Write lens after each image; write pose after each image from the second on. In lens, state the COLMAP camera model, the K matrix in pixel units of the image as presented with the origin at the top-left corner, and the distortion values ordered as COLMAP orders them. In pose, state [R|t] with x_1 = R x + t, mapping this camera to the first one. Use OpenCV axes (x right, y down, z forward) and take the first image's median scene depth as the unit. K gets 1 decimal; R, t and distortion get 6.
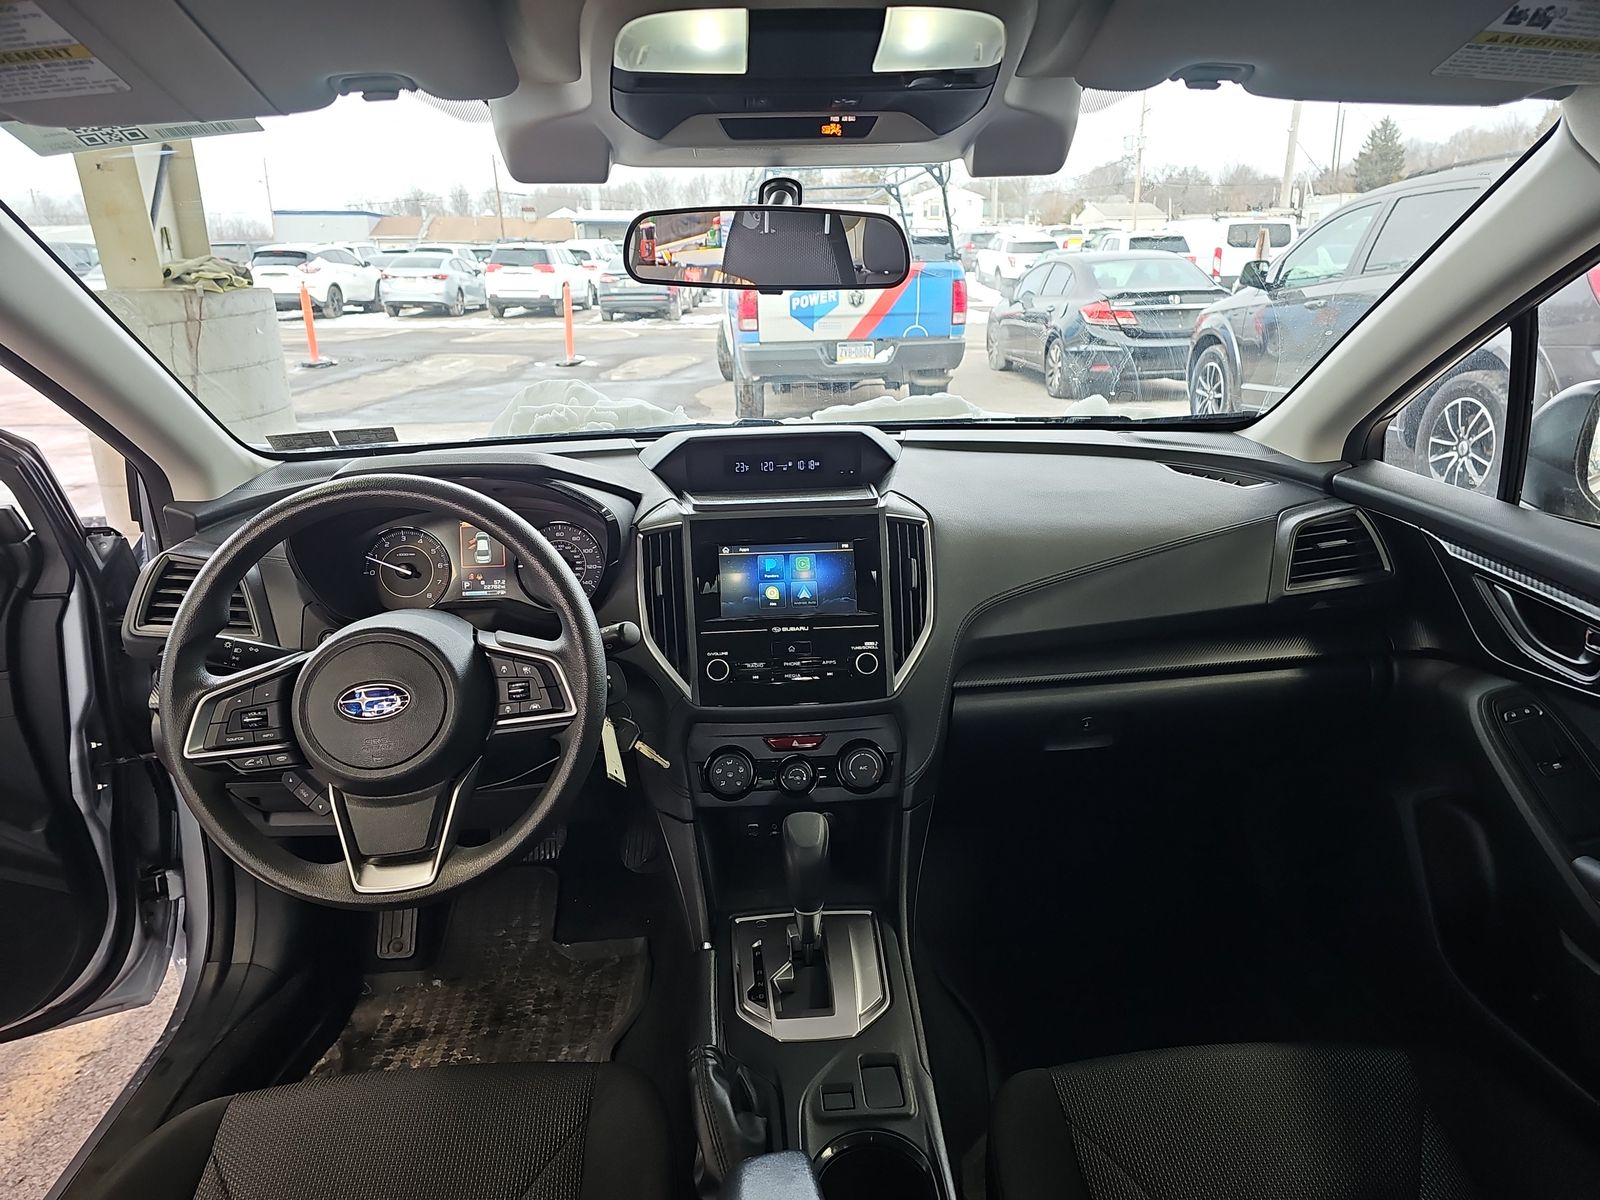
lens RADIAL K [[1180.1, 0, 846.8], [0, 1180.1, 602.5], [0, 0, 1]] dist [0.015737, -0.003349]
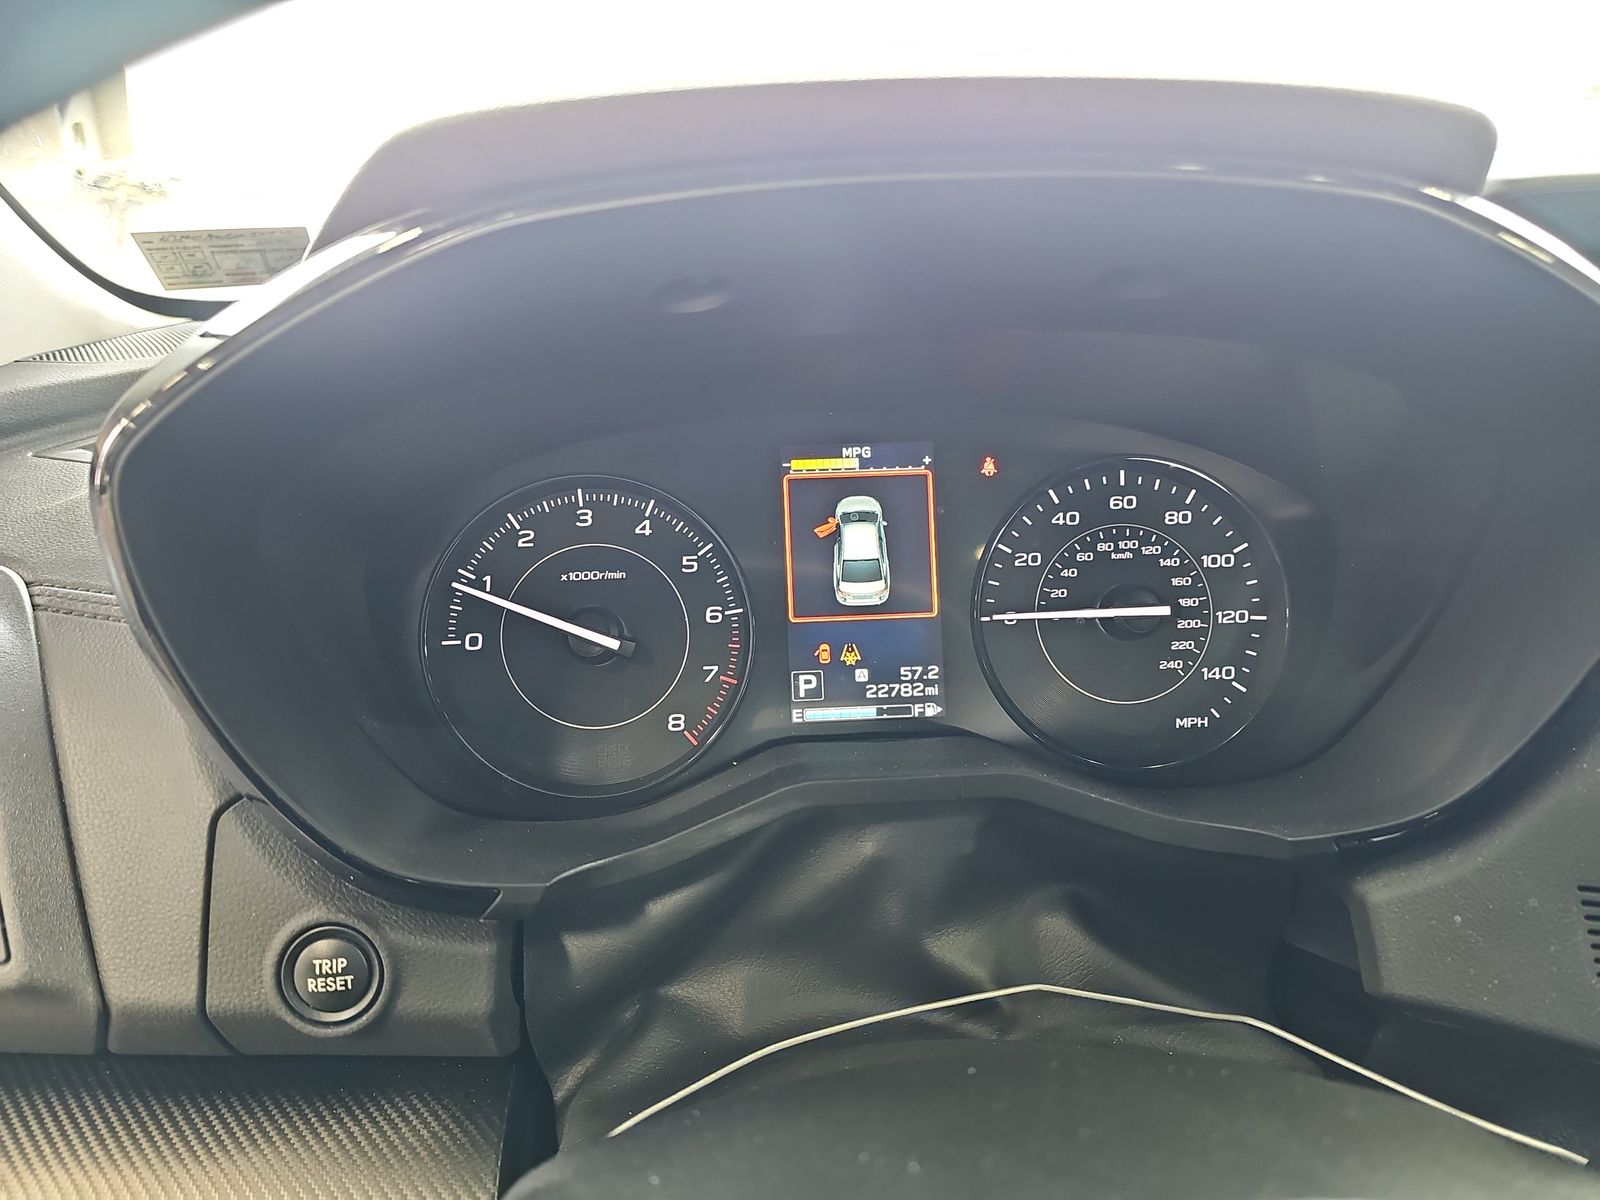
lens RADIAL K [[1135.7, 0, 810.1], [0, 1135.7, 635.0], [0, 0, 1]] dist [0.028822, -0.039545]
pose [[0.999988, -0.002278, 0.004311, -0.277923], [0.002166, 0.999667, 0.025696, -0.028855], [-0.004368, -0.025687, 0.999661, 0.629838]]
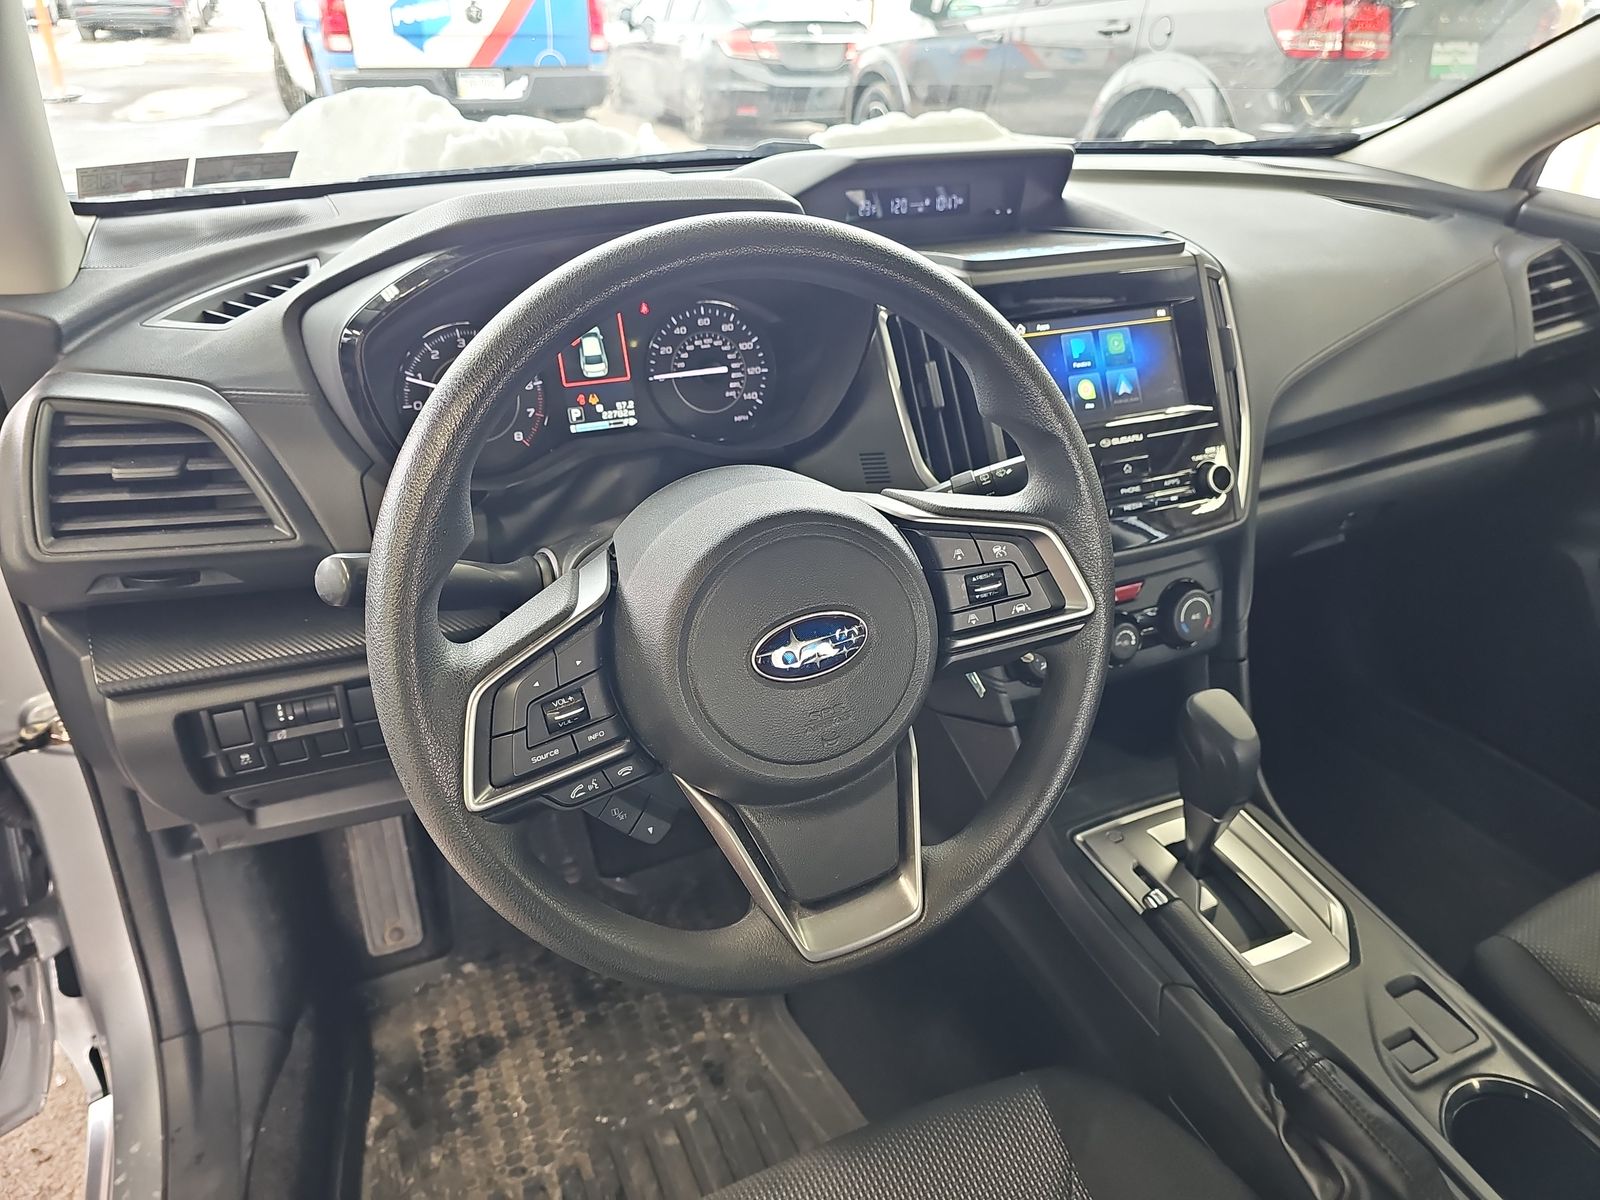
lens RADIAL K [[1135.7, 0, 810.1], [0, 1135.7, 635.0], [0, 0, 1]] dist [0.028822, -0.039545]
pose [[0.924323, -0.149499, 0.351108, -0.376292], [0.066801, 0.969250, 0.236838, -0.030900], [-0.375719, -0.195461, 0.905887, 0.332226]]
